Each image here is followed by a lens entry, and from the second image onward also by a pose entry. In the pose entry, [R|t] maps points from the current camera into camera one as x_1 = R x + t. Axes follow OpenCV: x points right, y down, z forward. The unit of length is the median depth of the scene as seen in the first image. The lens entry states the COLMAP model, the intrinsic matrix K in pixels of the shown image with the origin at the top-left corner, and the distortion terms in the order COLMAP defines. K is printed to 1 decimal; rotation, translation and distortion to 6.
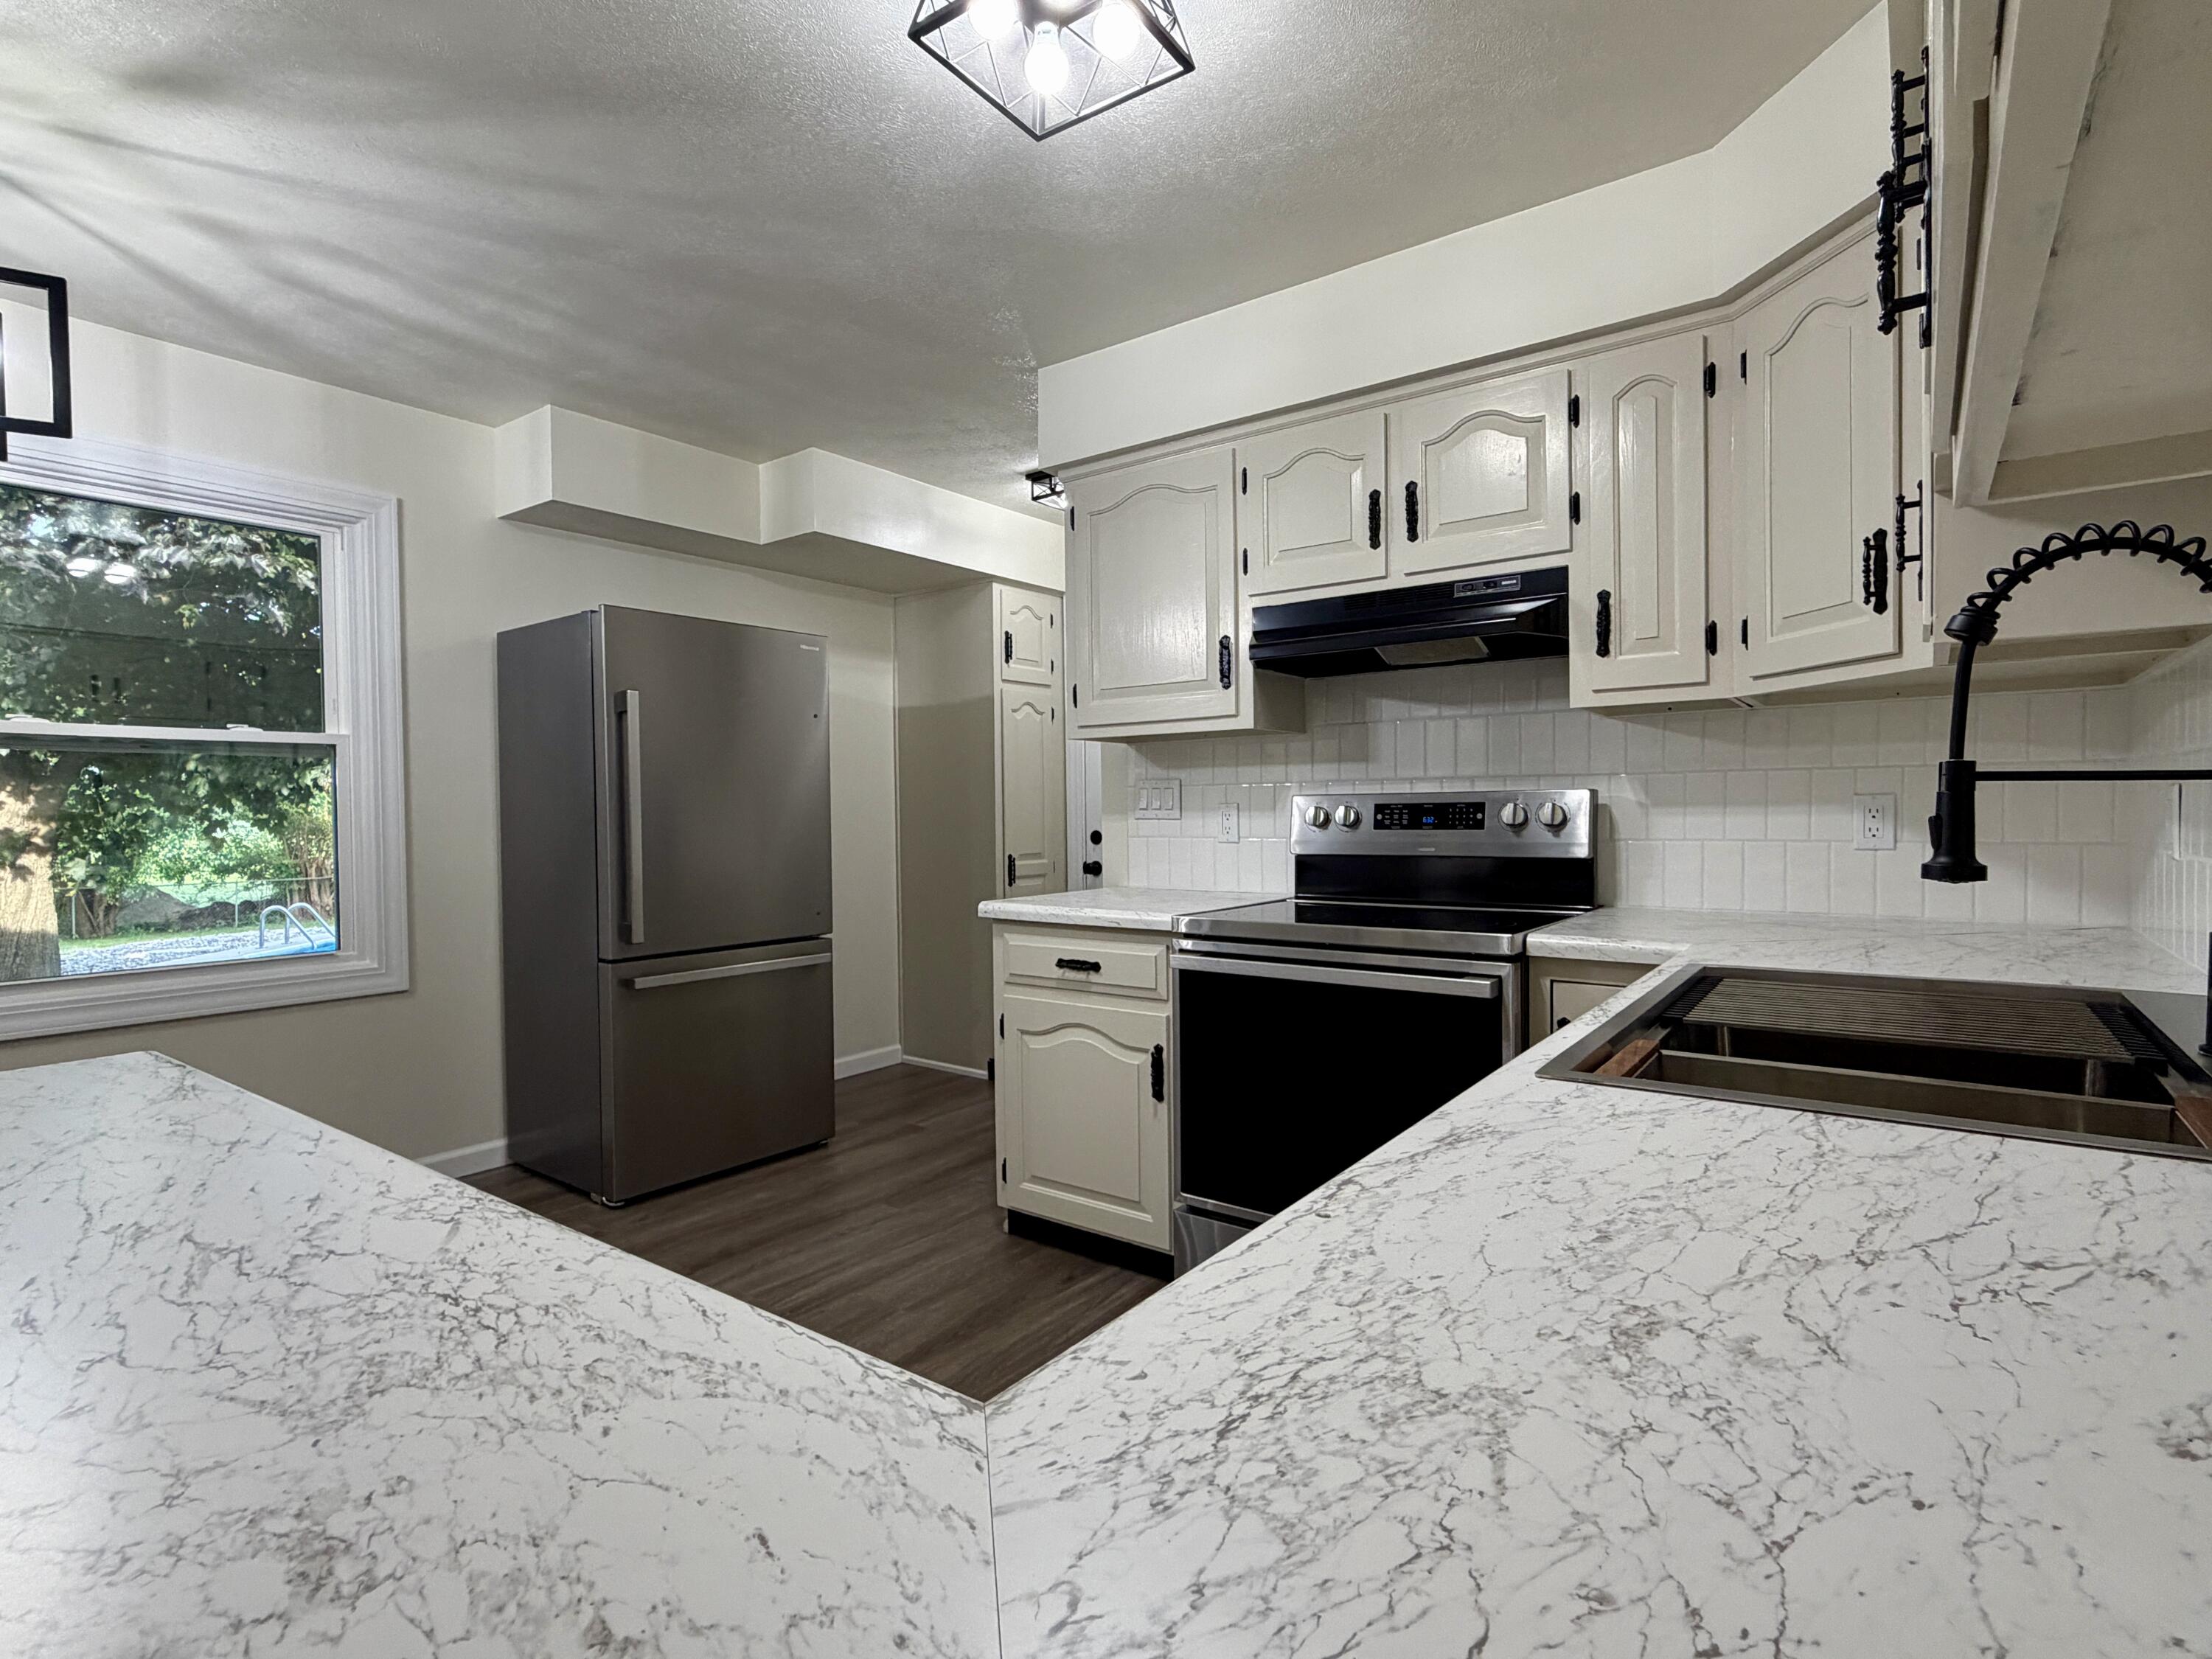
lens RADIAL K [[1084.2, 0, 1106.8], [0, 1084.2, 830.2], [0, 0, 1]] dist [-0.001287, 0.000220]
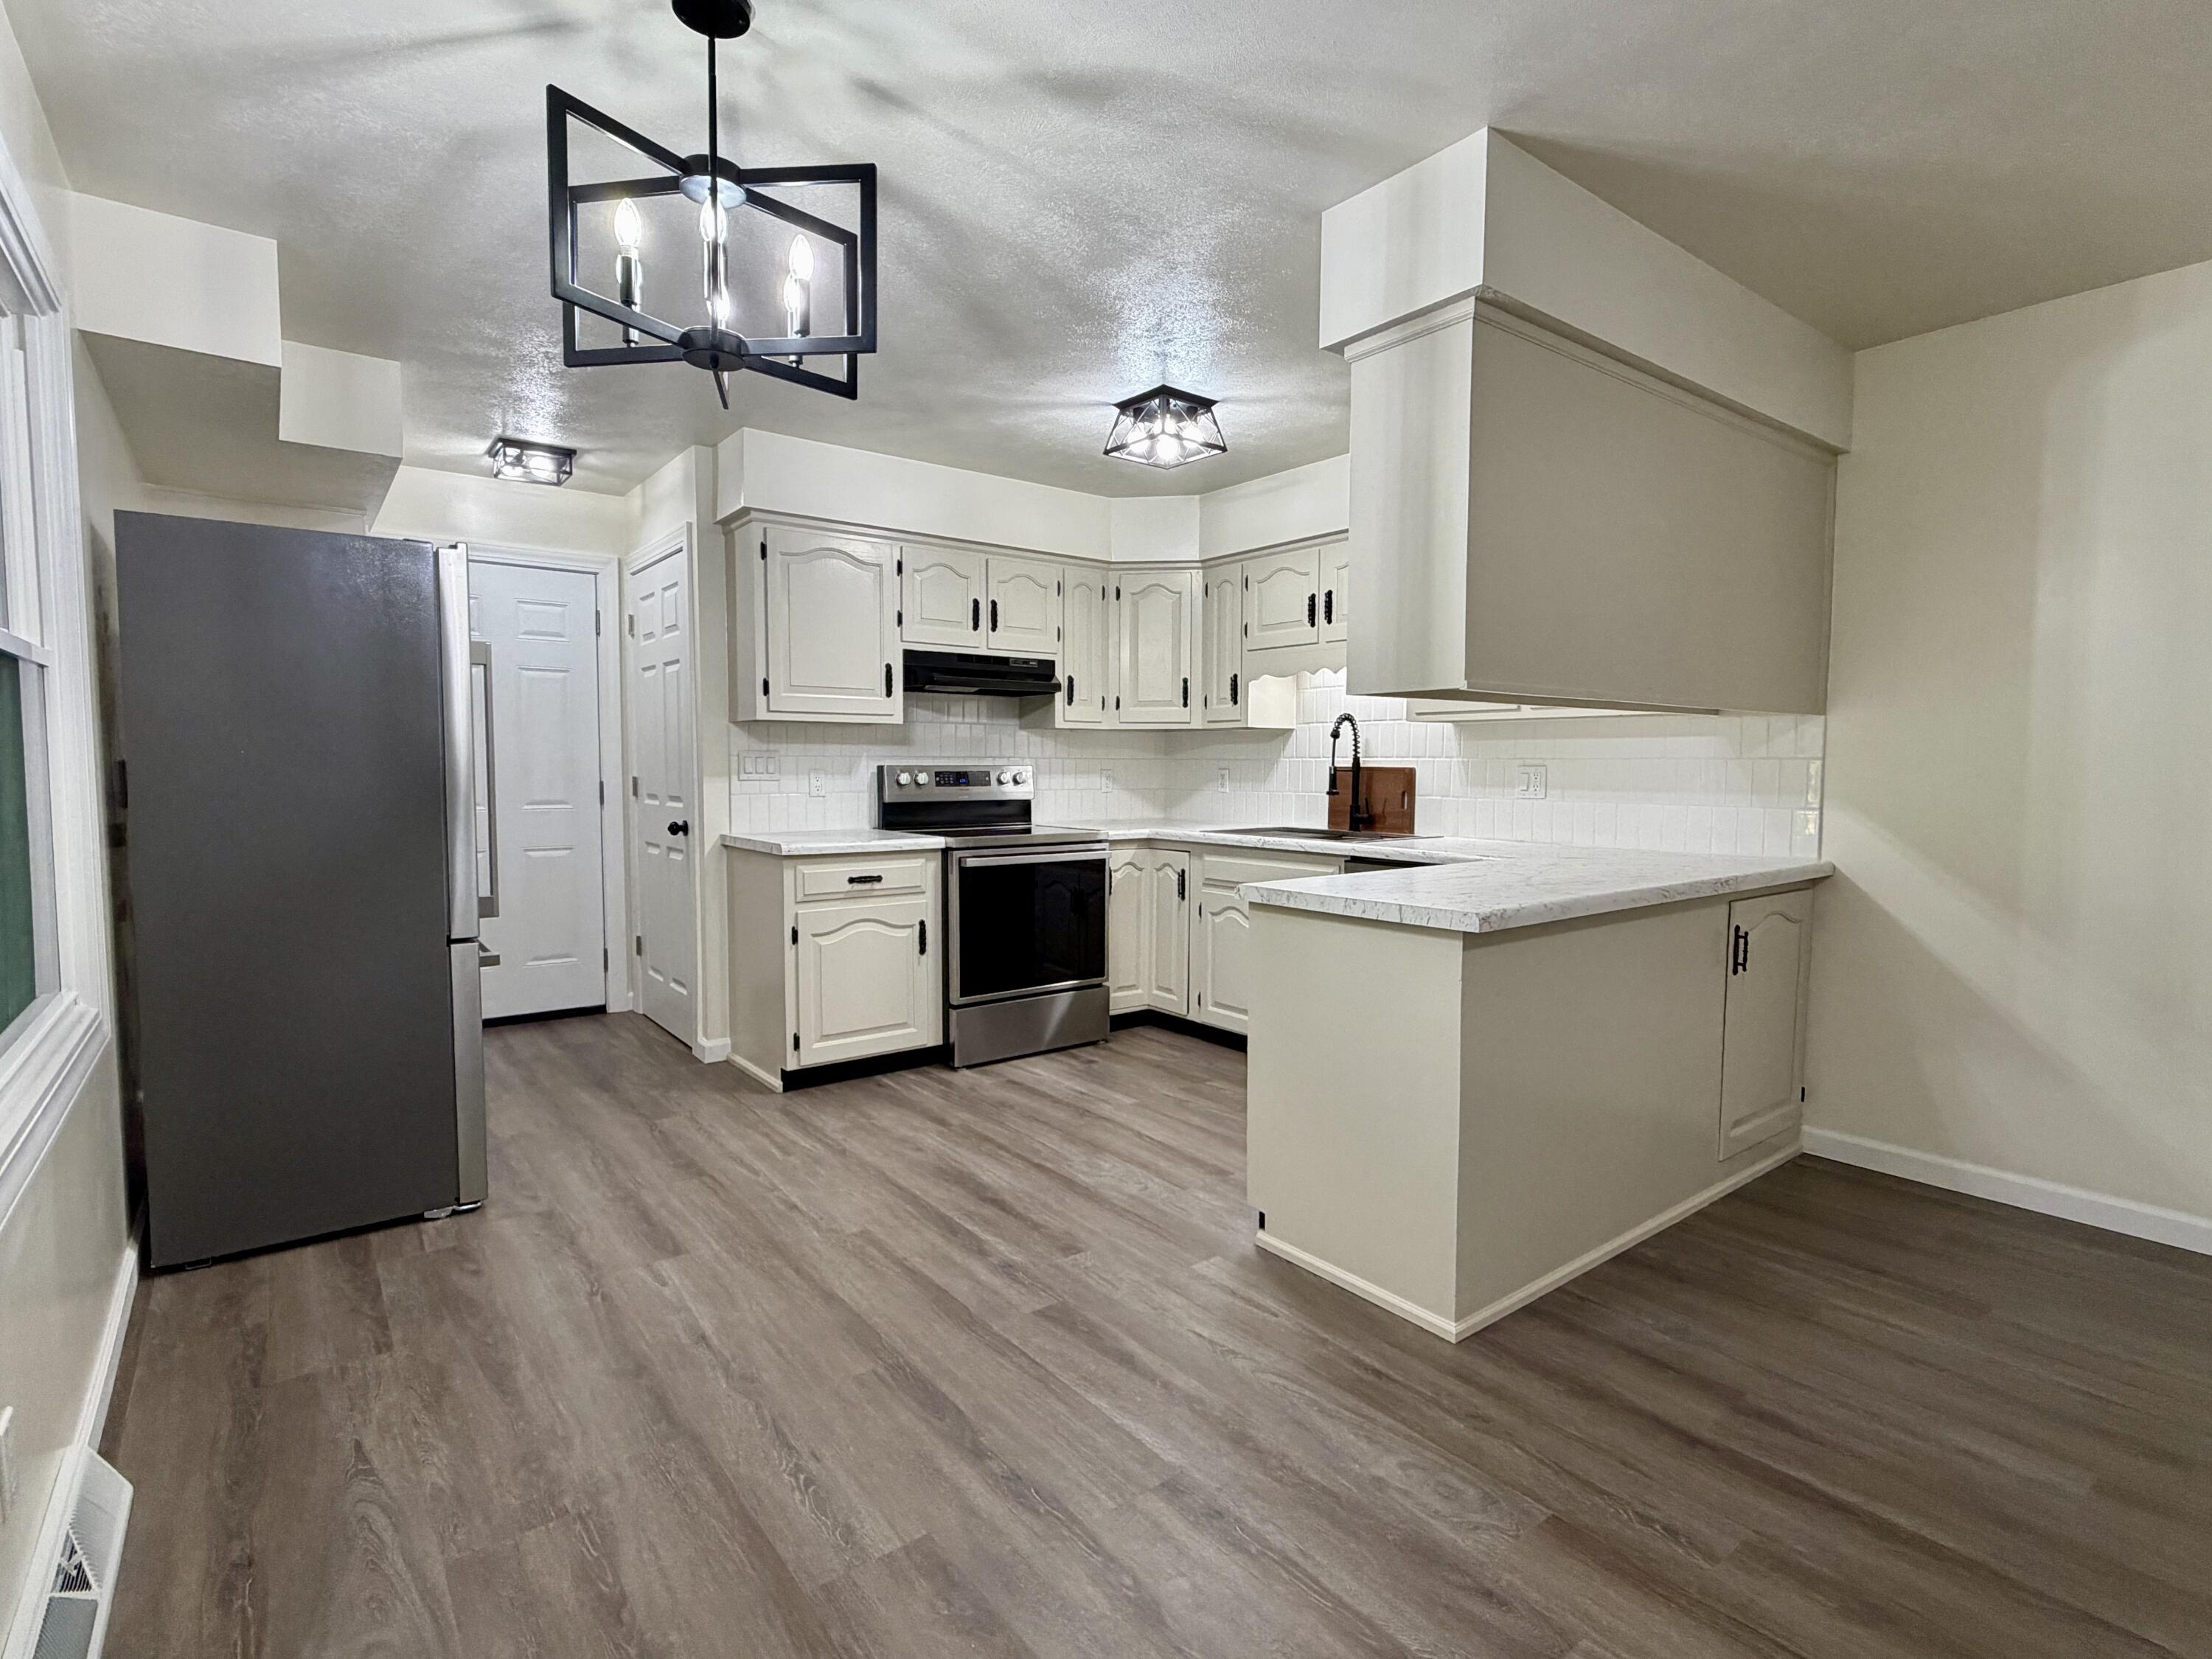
lens RADIAL K [[1084.2, 0, 1106.8], [0, 1084.2, 830.2], [0, 0, 1]] dist [-0.001287, 0.000220]
pose [[0.267082, -0.047537, 0.962501, -1.346802], [0.011737, 0.998869, 0.046077, -0.007289], [-0.963602, -0.001009, 0.267338, 0.280509]]
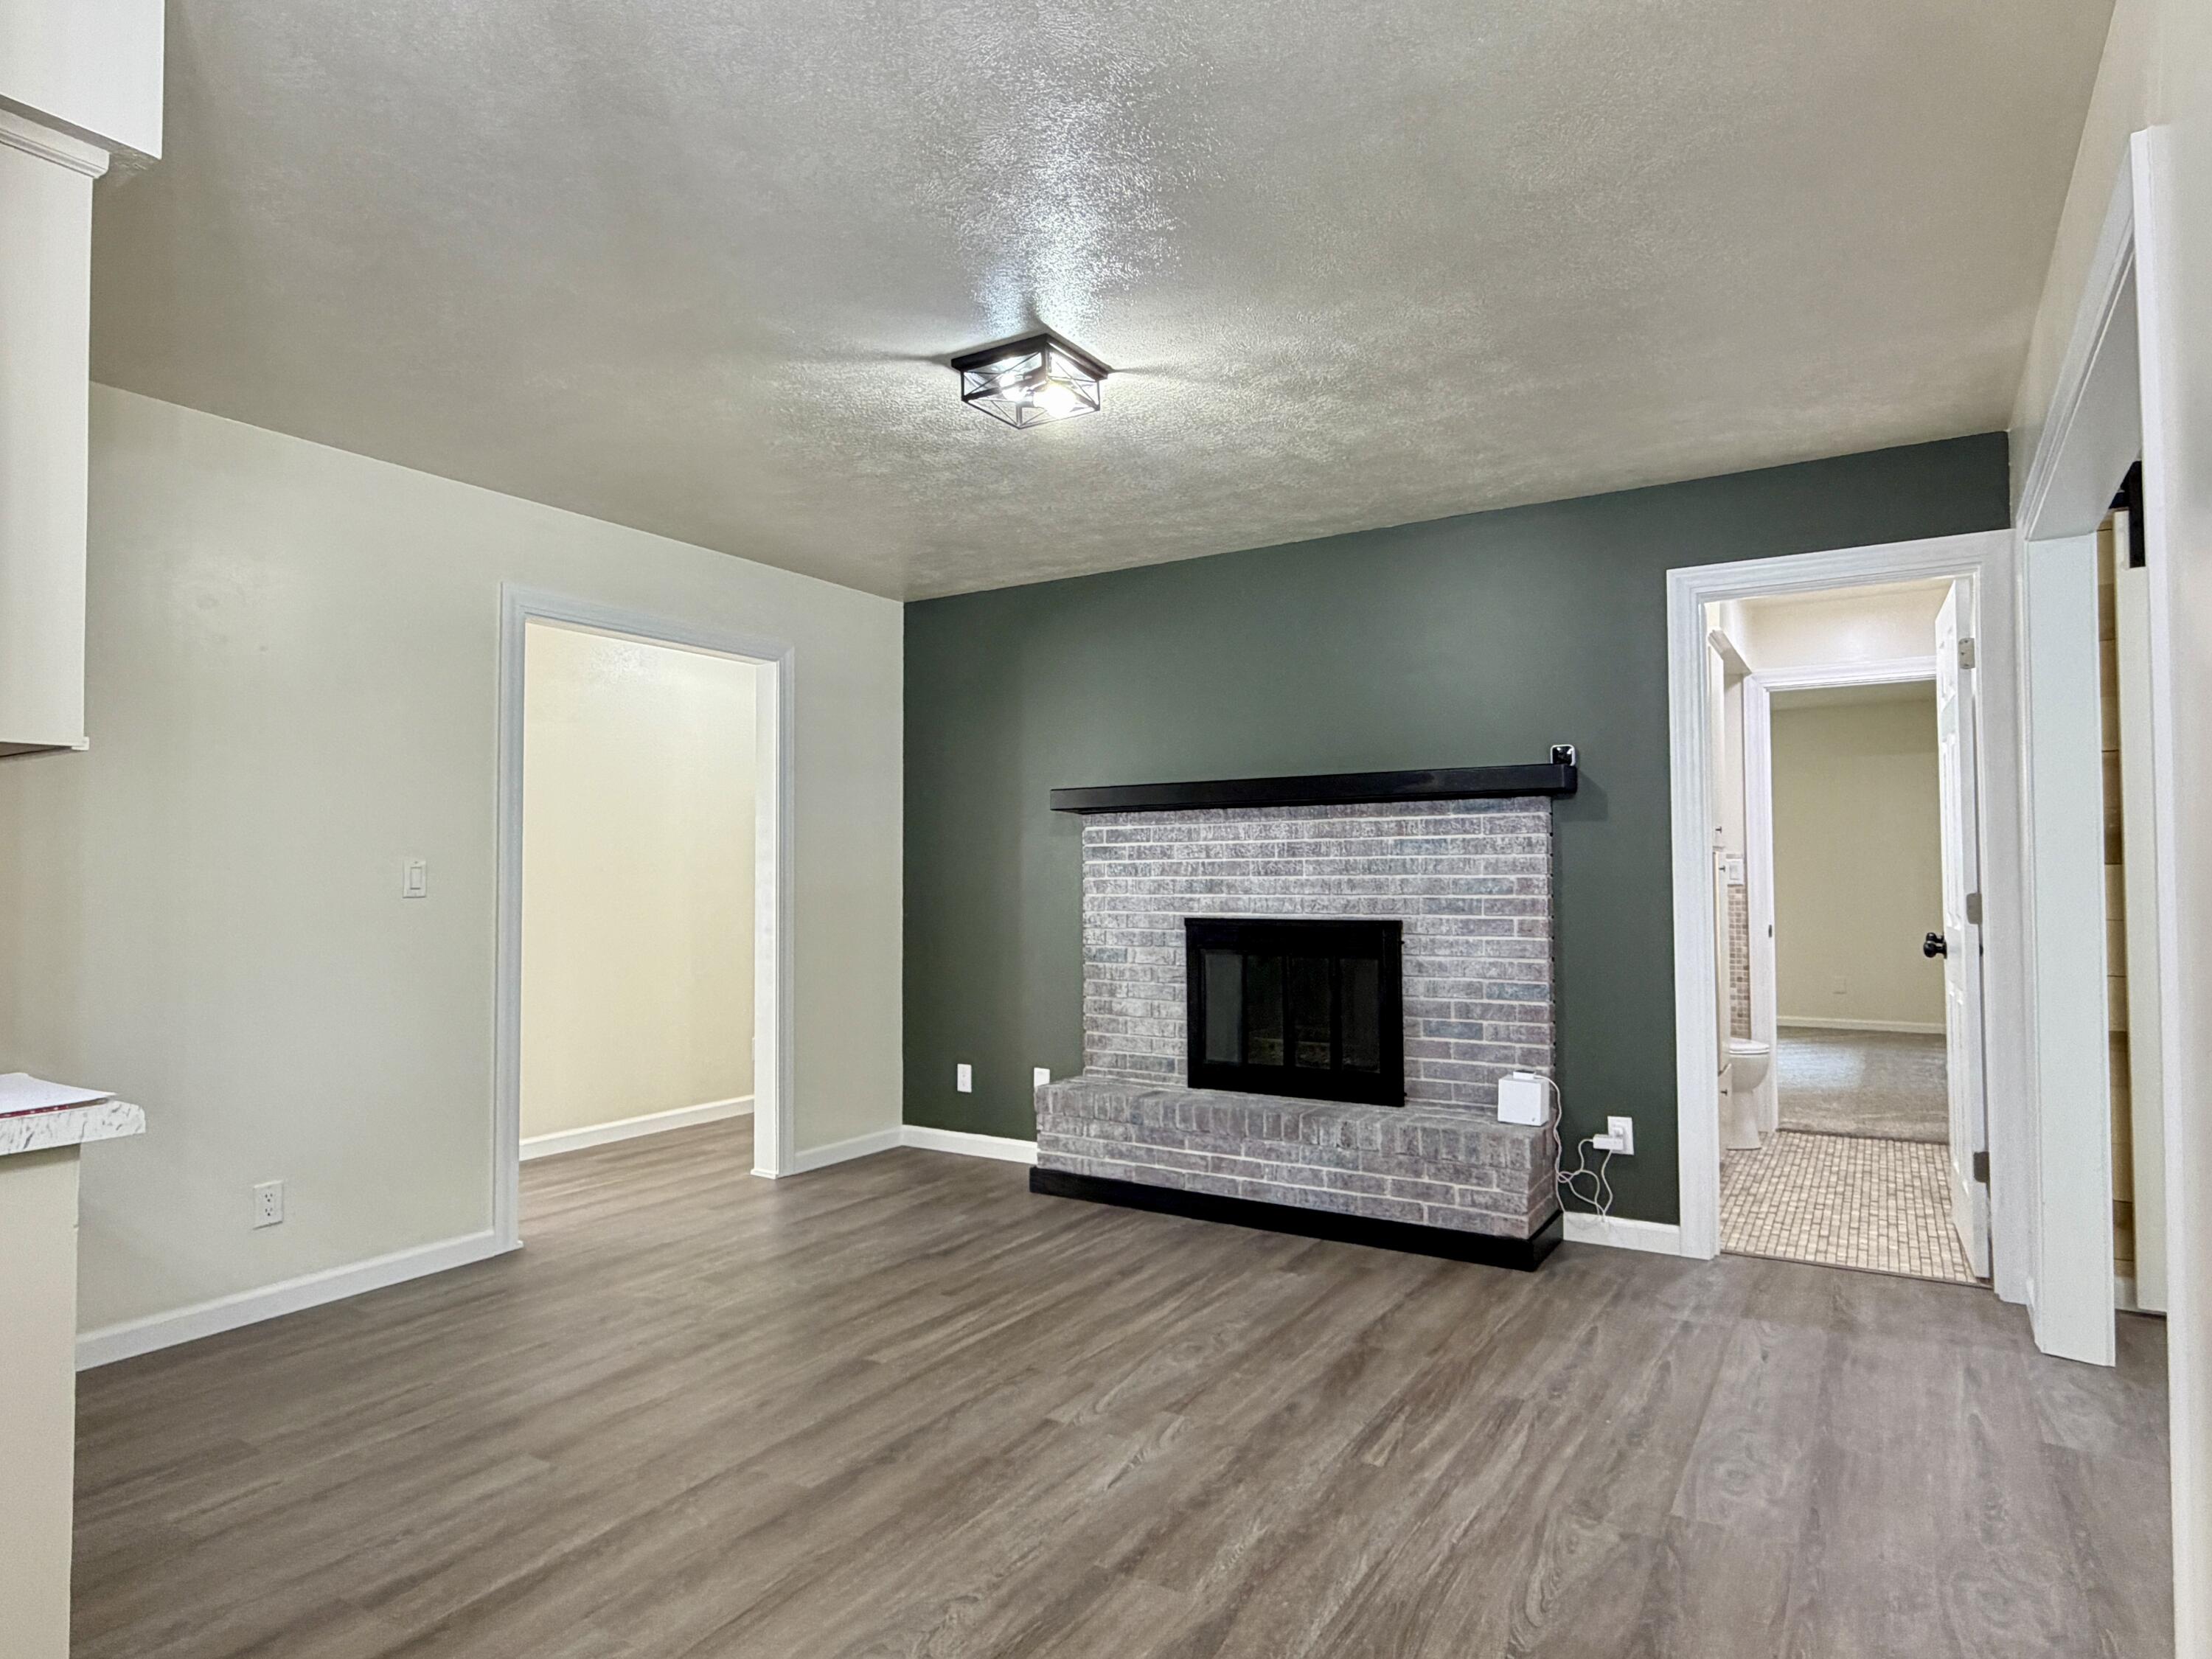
lens RADIAL K [[1261.1, 0, 1106.9], [0, 1261.1, 833.5], [0, 0, 1]] dist [0.003178, -0.000204]
pose [[-0.996562, 0.010824, -0.082143, -0.922022], [0.012008, 0.999831, -0.013938, -0.019300], [0.081978, -0.014877, -0.996523, 0.856804]]
